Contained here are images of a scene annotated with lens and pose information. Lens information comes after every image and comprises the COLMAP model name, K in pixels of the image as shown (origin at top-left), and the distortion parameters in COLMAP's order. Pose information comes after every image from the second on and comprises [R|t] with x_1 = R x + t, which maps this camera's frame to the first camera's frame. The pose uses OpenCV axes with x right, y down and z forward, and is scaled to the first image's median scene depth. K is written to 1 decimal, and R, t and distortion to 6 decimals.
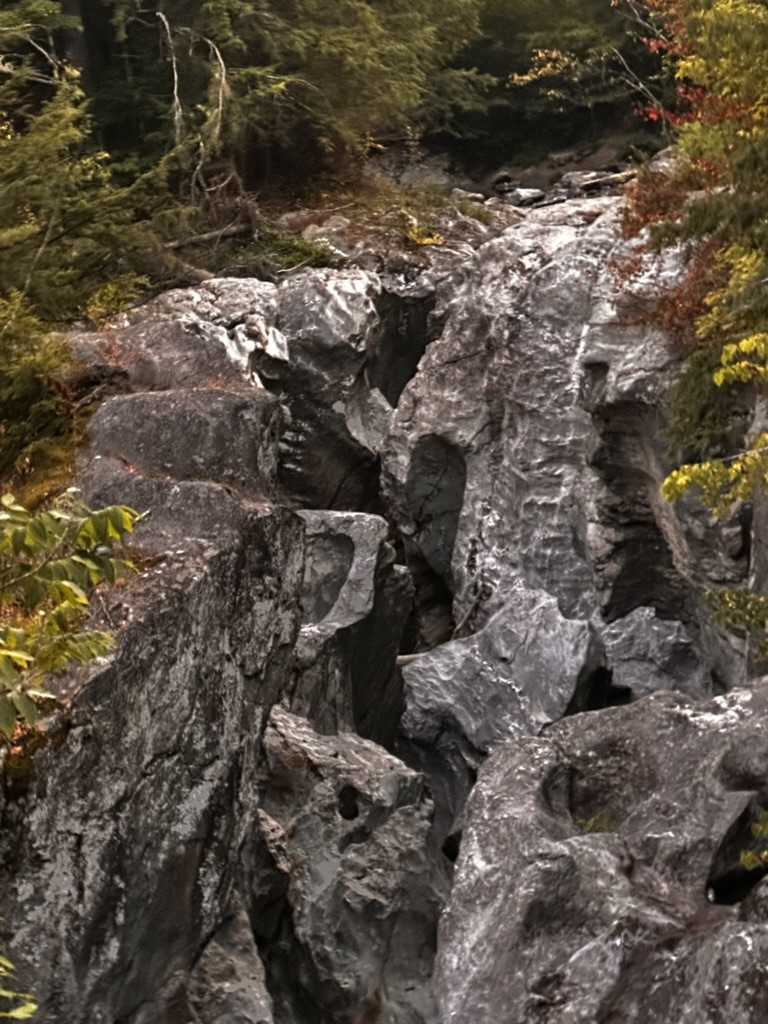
lens RADIAL K [[3054.8, 0, 374.9], [0, 3054.8, 512.4], [0, 0, 1]] dist [0.108686, 0.000000]
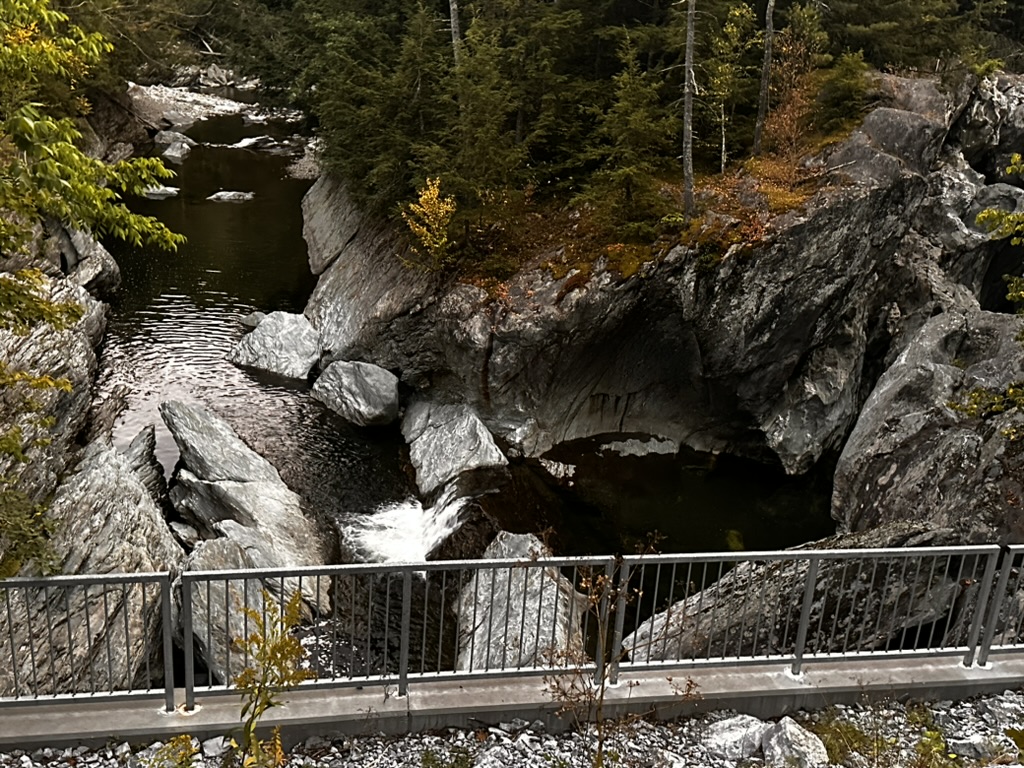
lens RADIAL K [[1103.5, 0, 500.9], [0, 1103.5, 374.7], [0, 0, 1]] dist [0.077511, 0.000000]
pose [[0.808069, 0.369212, -0.459029, 0.149984], [-0.248891, 0.920234, 0.302031, -0.039068], [0.533928, -0.129814, 0.835506, 0.155454]]
